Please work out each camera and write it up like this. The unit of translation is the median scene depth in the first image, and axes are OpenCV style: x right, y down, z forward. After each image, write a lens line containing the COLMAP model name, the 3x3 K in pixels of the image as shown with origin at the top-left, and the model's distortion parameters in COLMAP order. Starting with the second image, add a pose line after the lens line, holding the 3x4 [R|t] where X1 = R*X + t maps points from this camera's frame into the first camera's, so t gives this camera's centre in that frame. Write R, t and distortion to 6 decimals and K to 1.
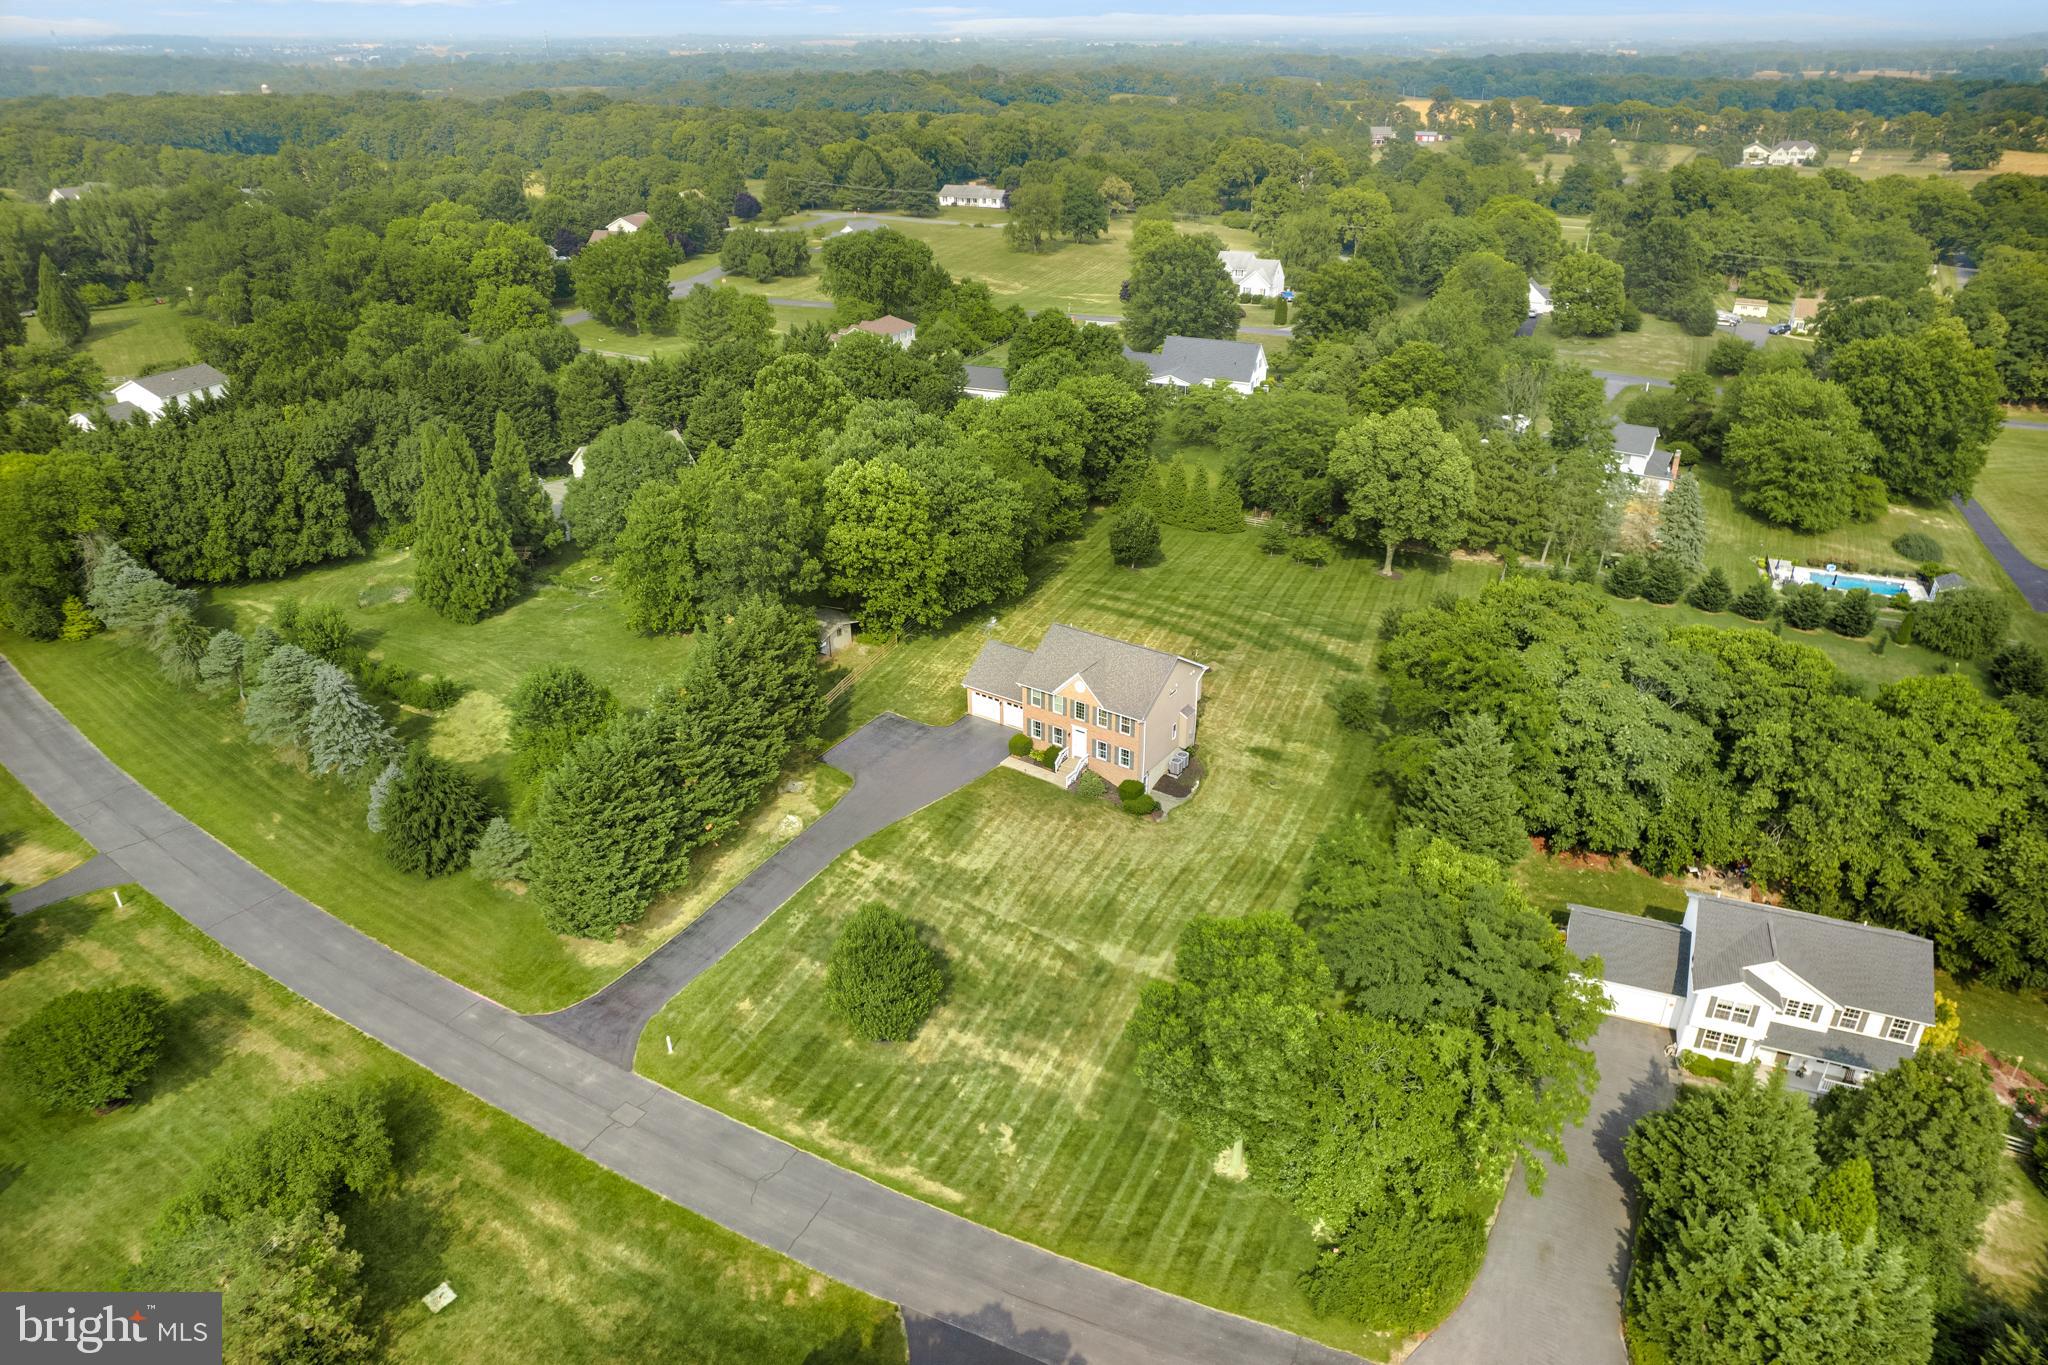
lens RADIAL K [[1341.6, 0, 1020.3], [0, 1341.6, 641.0], [0, 0, 1]] dist [-0.082597, 0.081533]
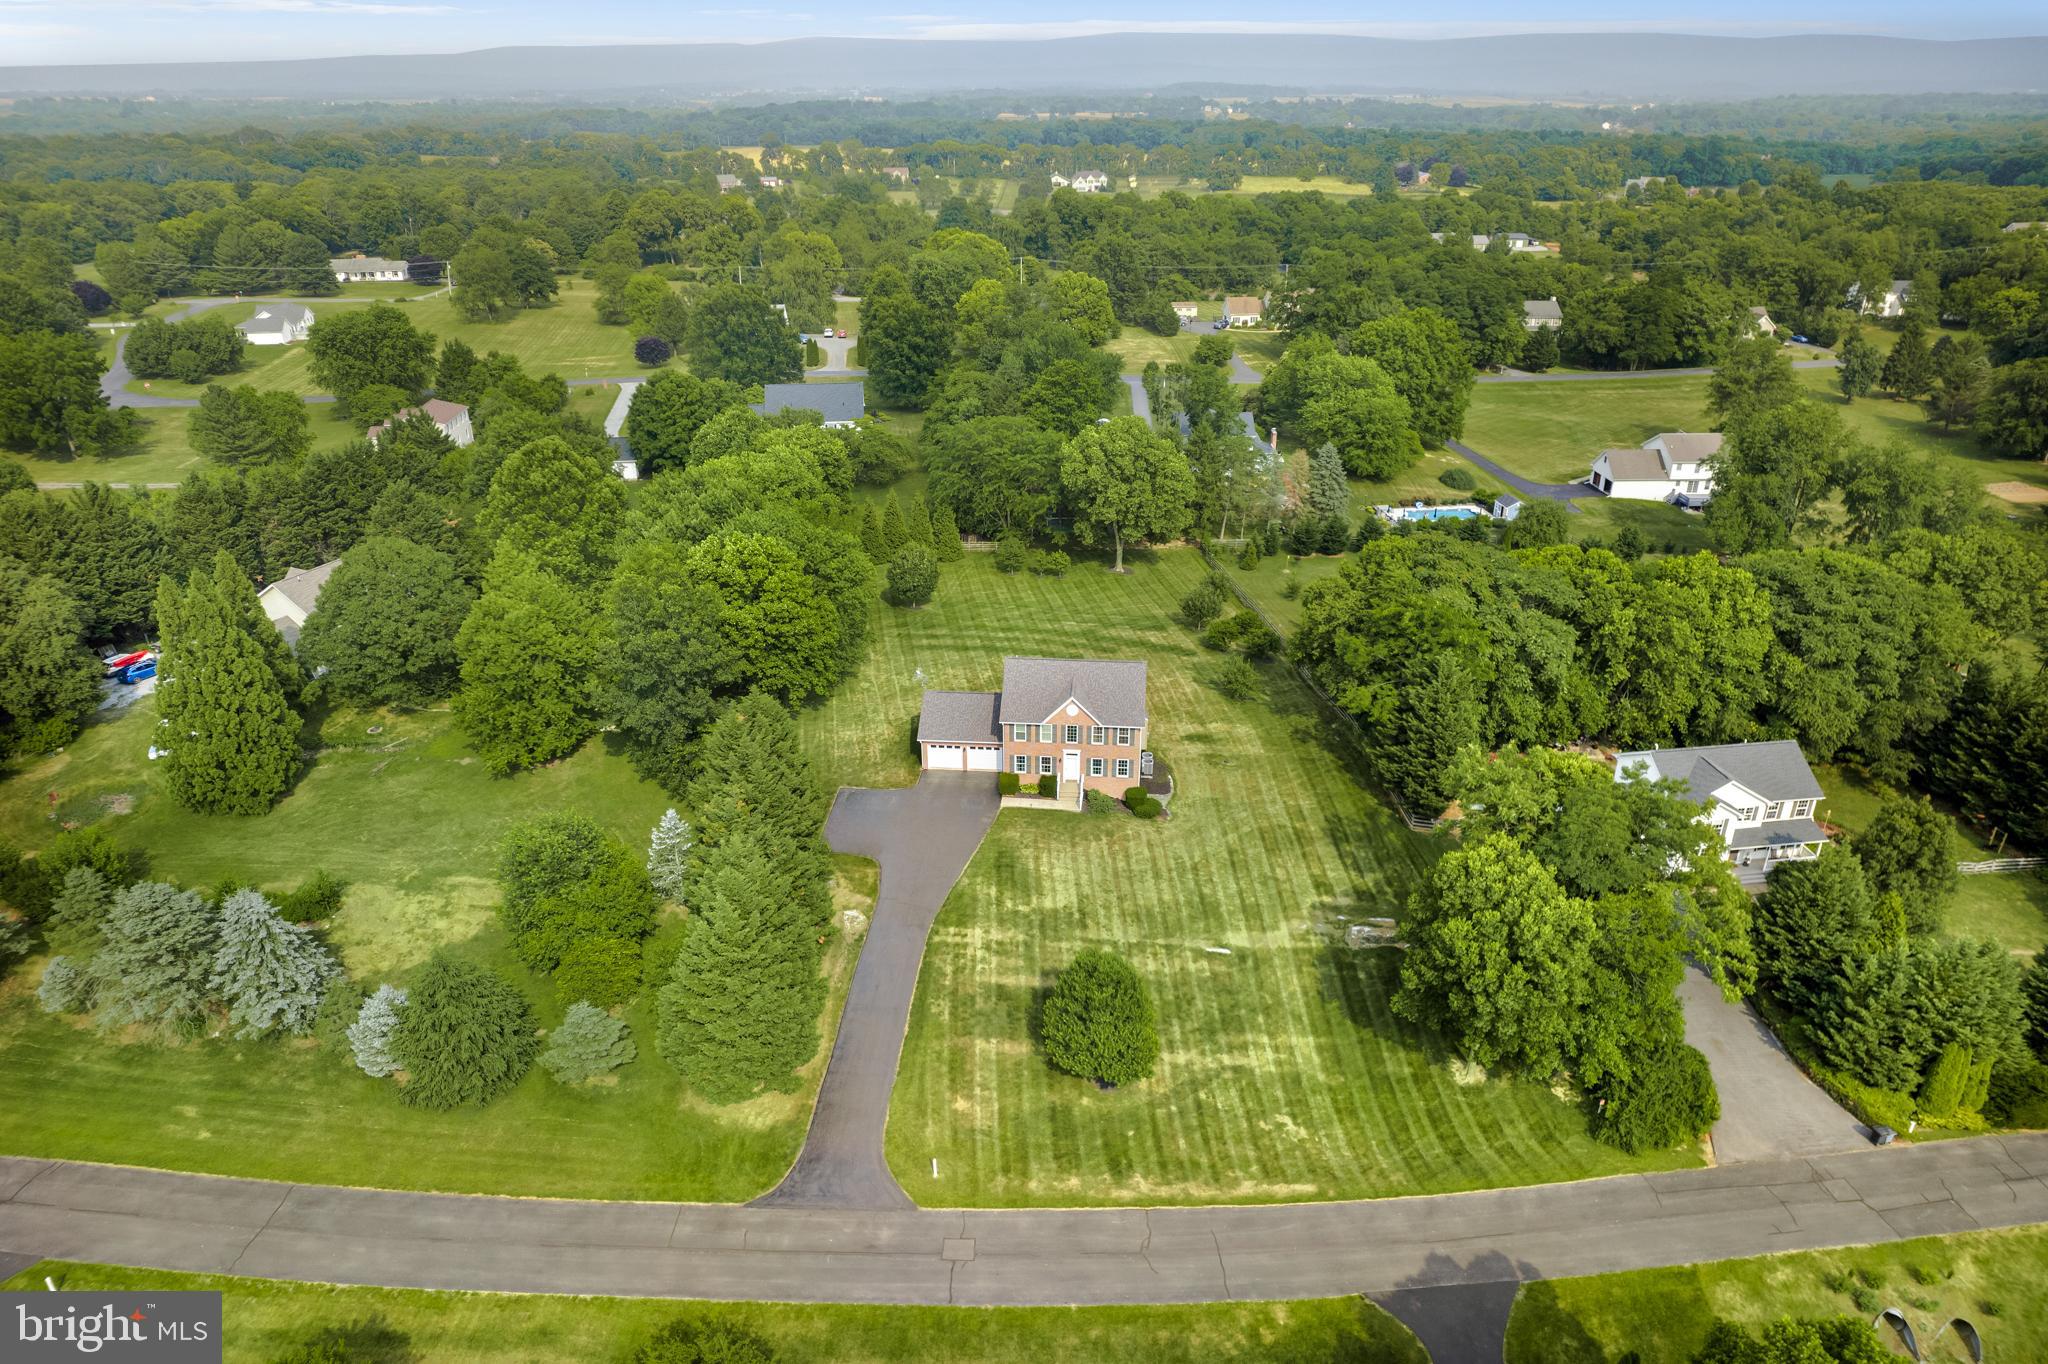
lens RADIAL K [[1341.6, 0, 1020.3], [0, 1341.6, 640.5], [0, 0, 1]] dist [-0.082597, 0.081533]
pose [[0.872350, -0.190336, 0.450308, -0.317332], [0.205783, 0.978484, 0.014936, -0.029763], [-0.443461, 0.079636, 0.892749, 0.074541]]
